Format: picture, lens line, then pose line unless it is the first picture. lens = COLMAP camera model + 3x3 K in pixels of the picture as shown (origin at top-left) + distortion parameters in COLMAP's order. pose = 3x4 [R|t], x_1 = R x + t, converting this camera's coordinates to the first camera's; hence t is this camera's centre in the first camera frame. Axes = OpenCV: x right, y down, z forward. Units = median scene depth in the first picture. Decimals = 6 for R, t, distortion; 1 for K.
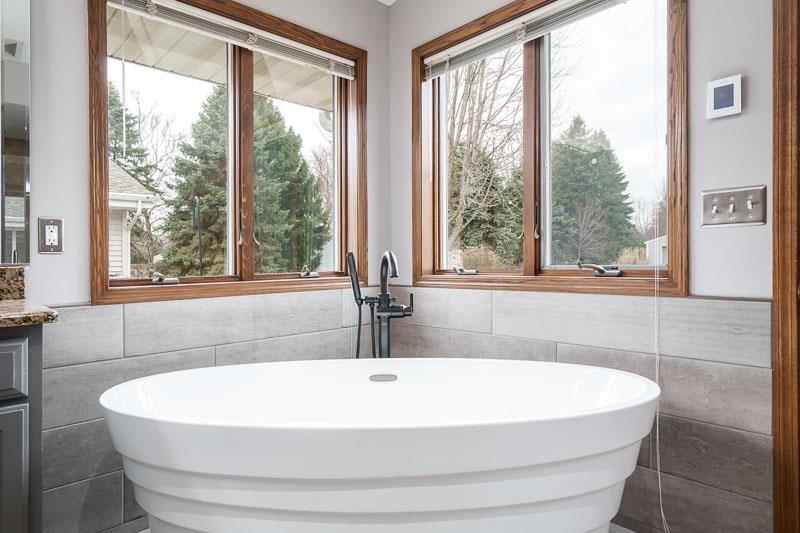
lens RADIAL K [[462.6, 0, 404.6], [0, 462.6, 268.1], [0, 0, 1]] dist [-0.001655, -0.000833]
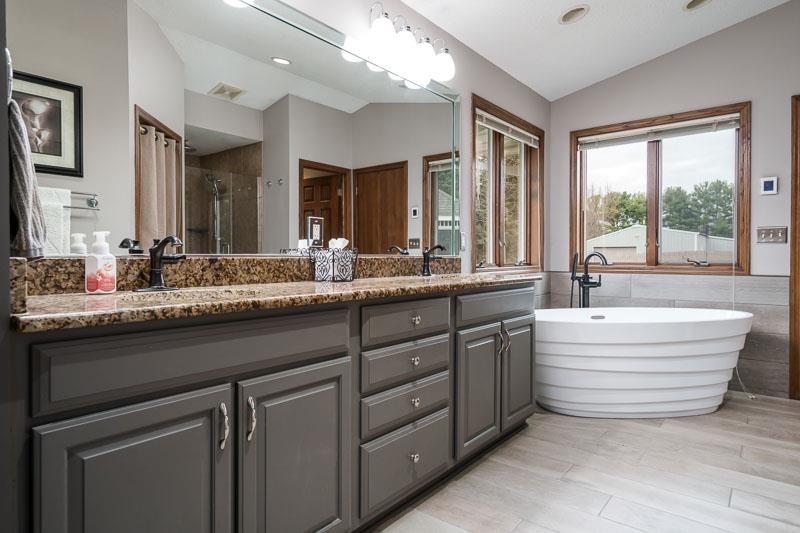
lens RADIAL K [[462.6, 0, 393.5], [0, 462.6, 265.4], [0, 0, 1]] dist [-0.001655, -0.000833]
pose [[0.990366, 0.013516, 0.137813, -1.334951], [-0.013546, 0.999908, -0.000720, 0.038224], [-0.137810, -0.001154, 0.990458, -0.912040]]
